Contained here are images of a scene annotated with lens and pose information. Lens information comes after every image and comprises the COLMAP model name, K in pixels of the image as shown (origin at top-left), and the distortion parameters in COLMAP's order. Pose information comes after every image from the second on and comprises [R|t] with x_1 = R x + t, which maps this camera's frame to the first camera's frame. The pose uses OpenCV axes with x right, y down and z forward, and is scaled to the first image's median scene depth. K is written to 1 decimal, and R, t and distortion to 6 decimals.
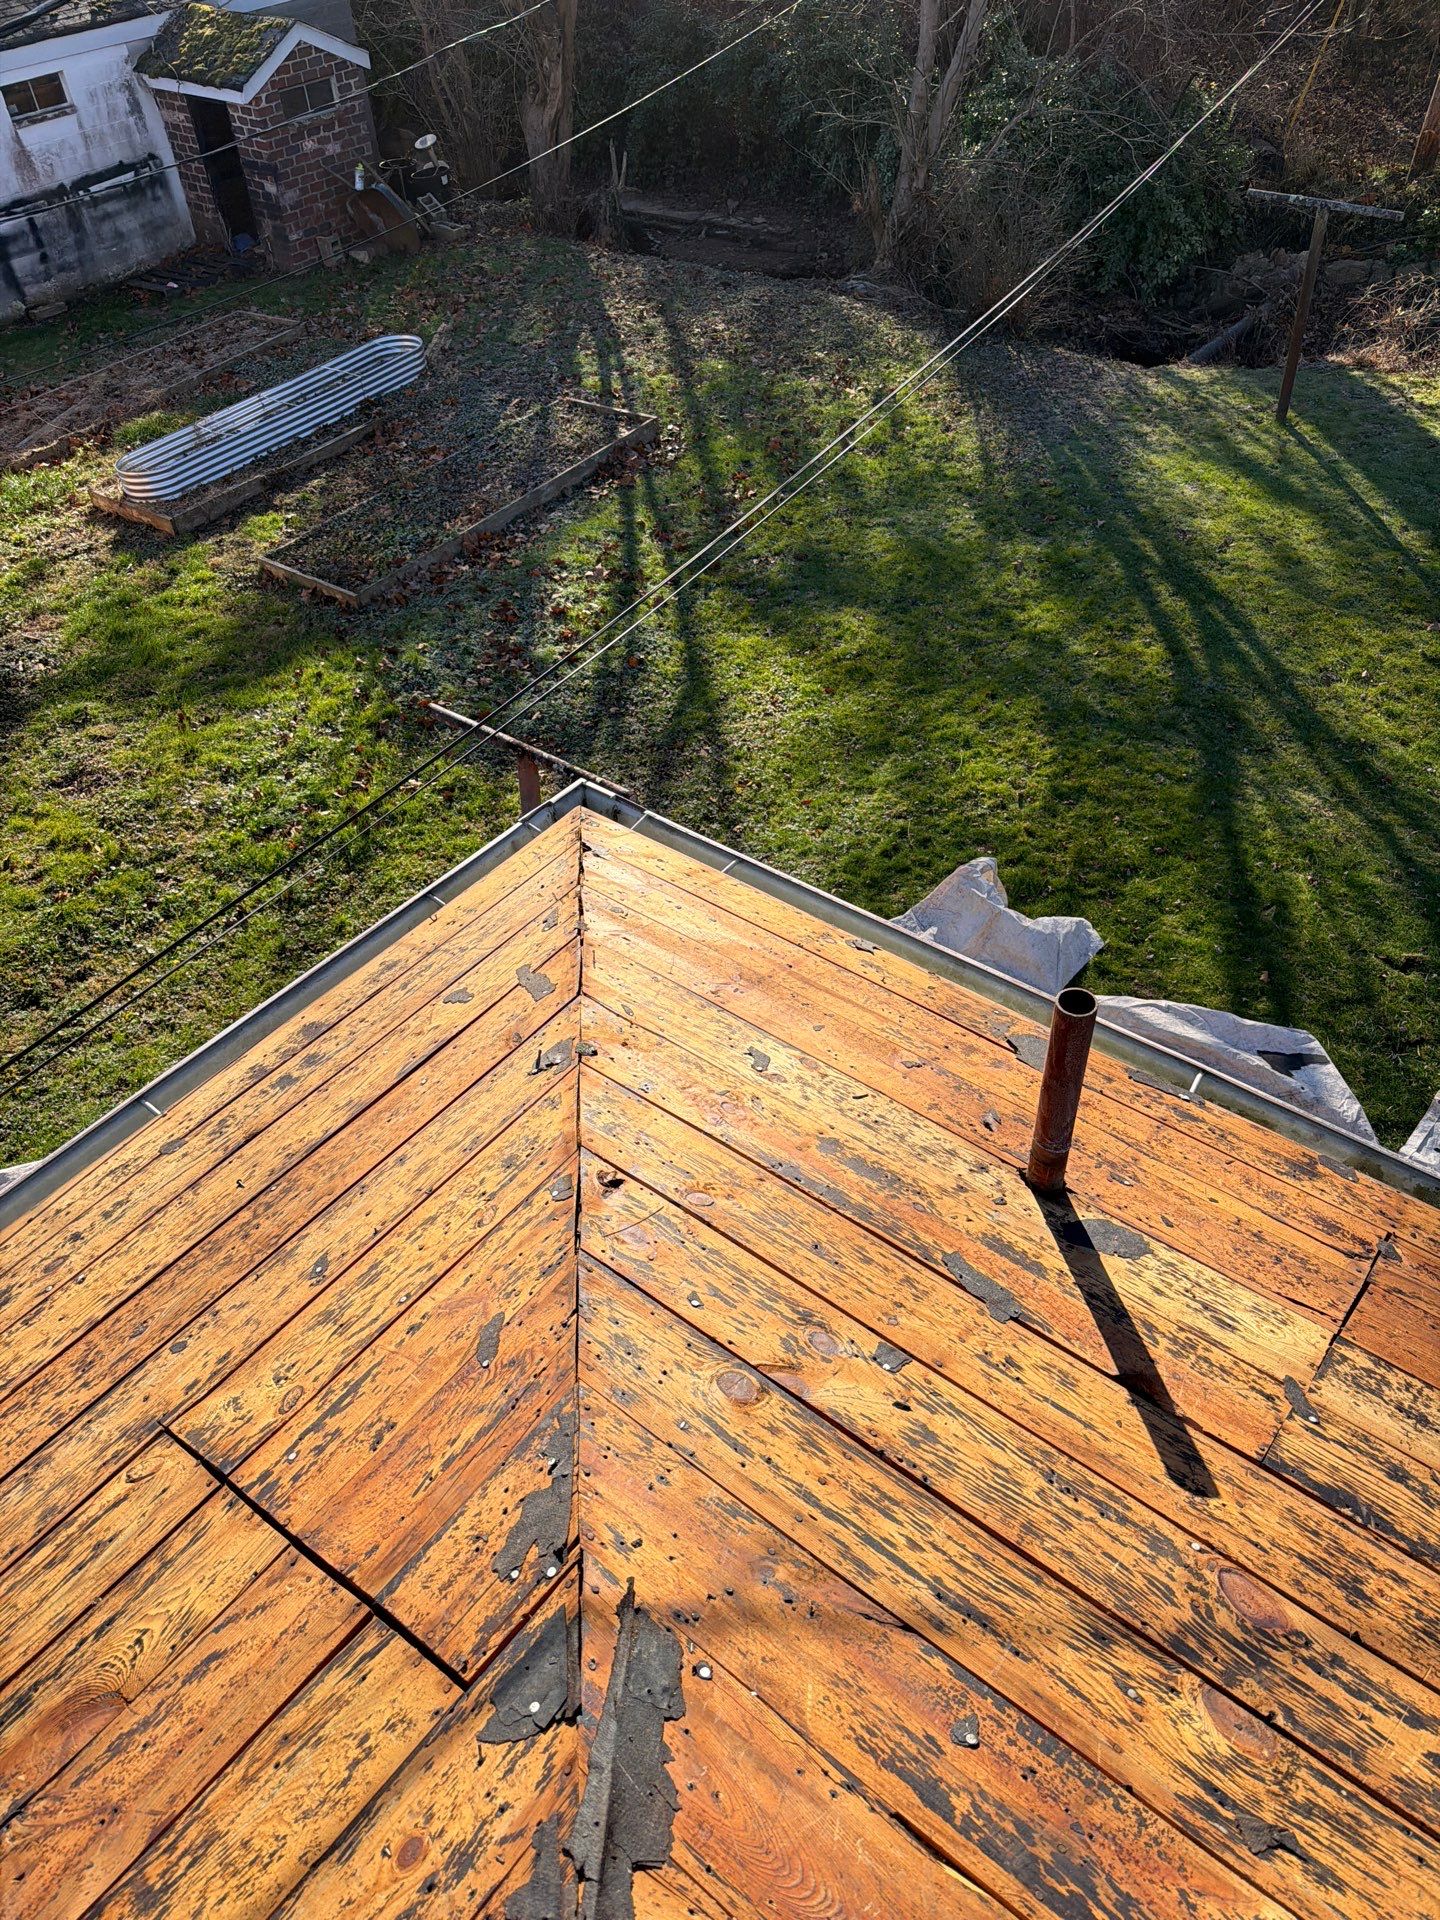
lens RADIAL K [[1359.6, 0, 720.0], [0, 1359.6, 960.0], [0, 0, 1]] dist [0.000722, -0.003801]
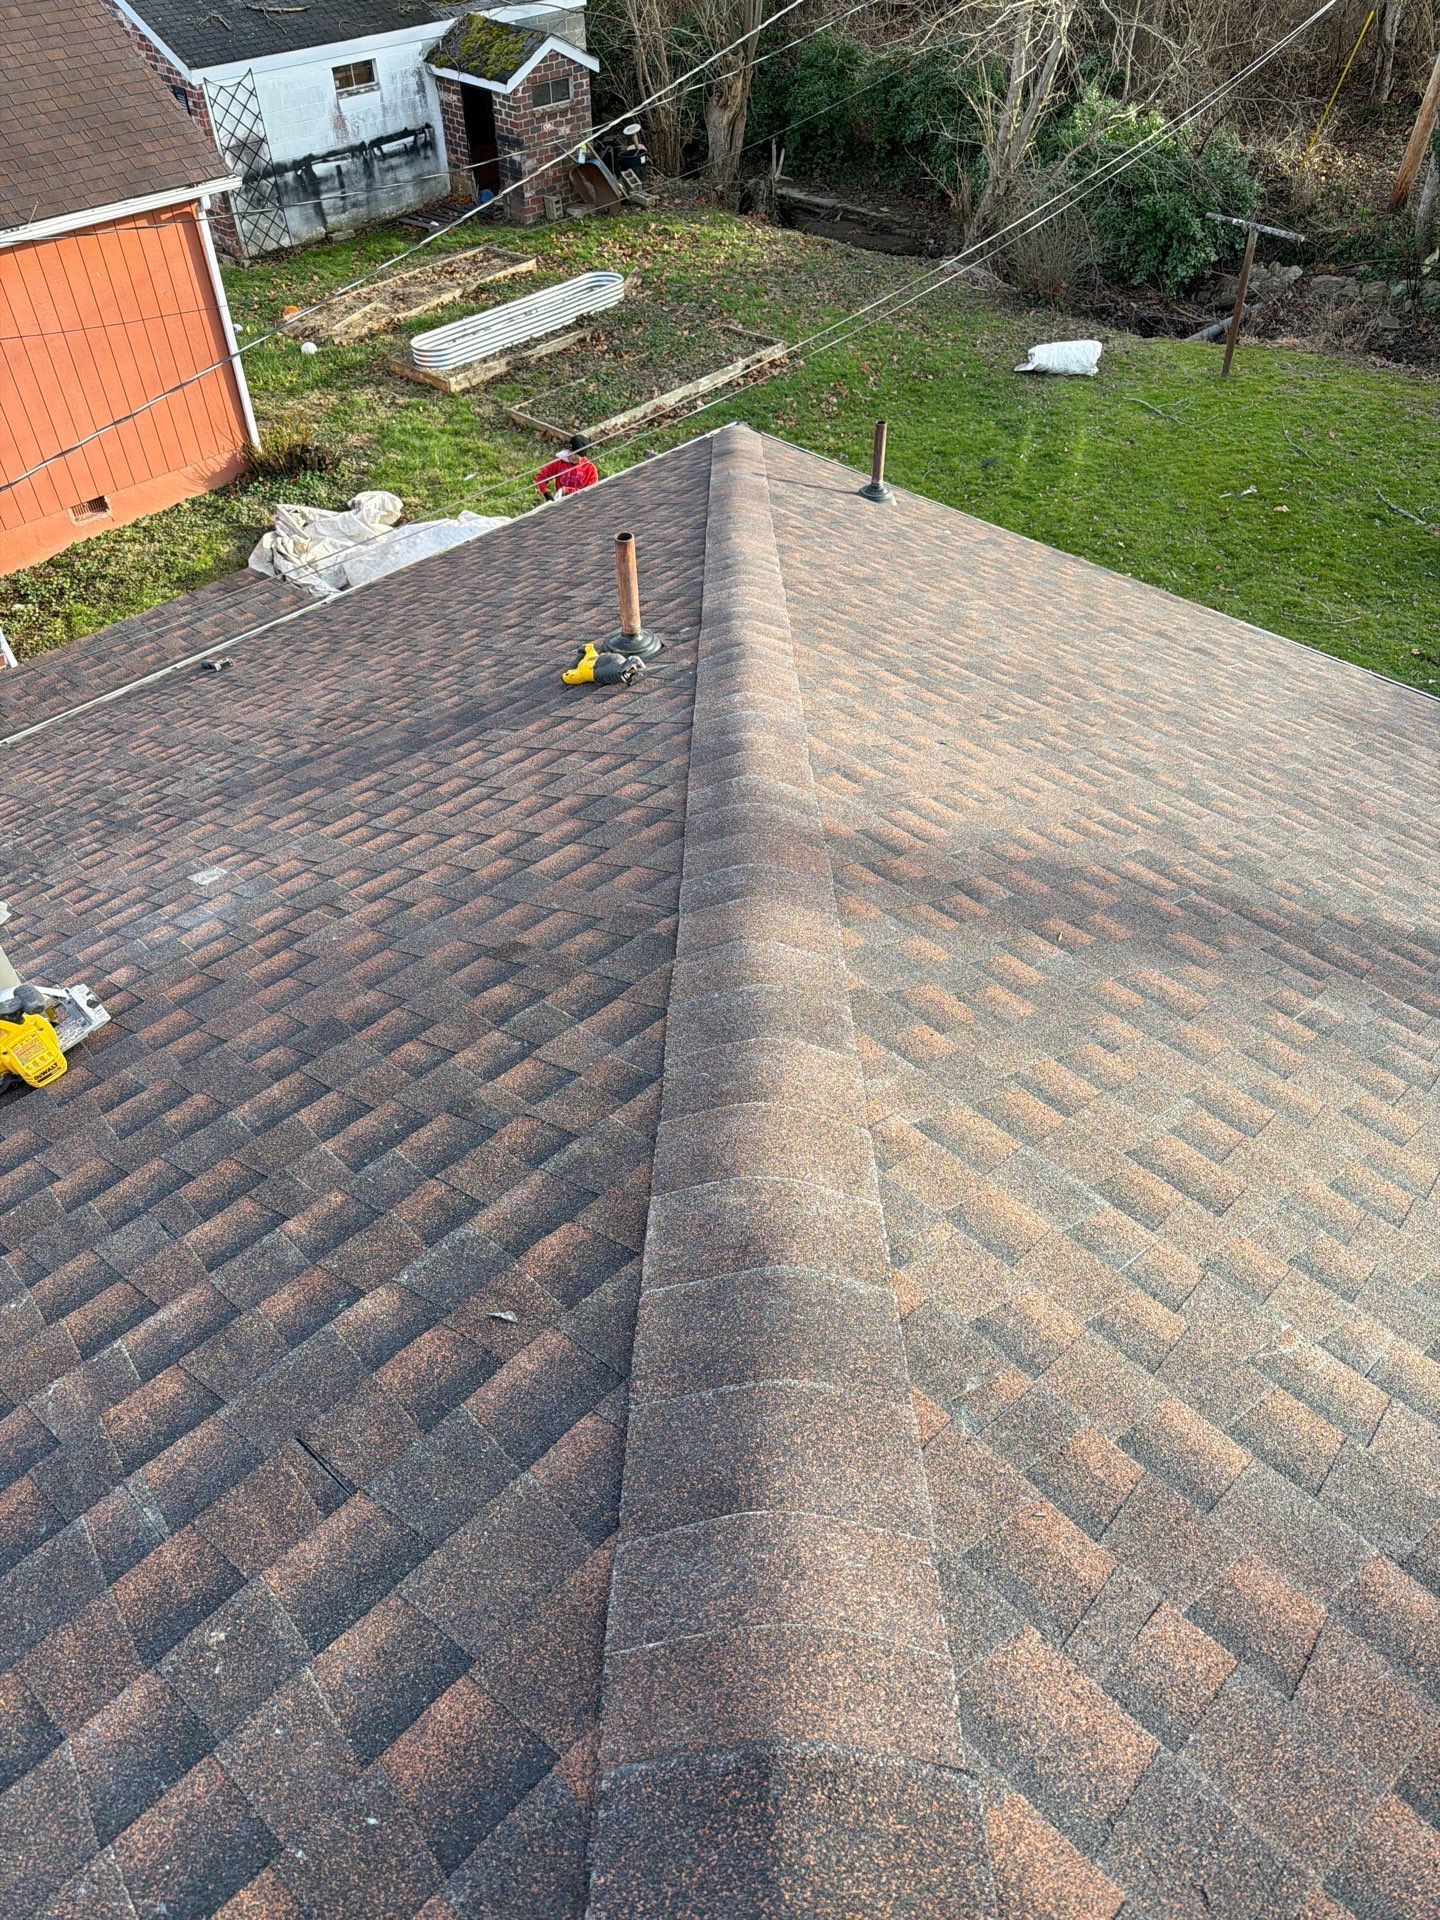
lens RADIAL K [[1359.6, 0, 720.0], [0, 1359.6, 960.0], [0, 0, 1]] dist [0.000722, -0.003801]
pose [[0.992861, 0.106947, -0.052812, 0.022789], [-0.106426, 0.994241, 0.012587, 0.176660], [0.053854, -0.006877, 0.998525, -0.324740]]
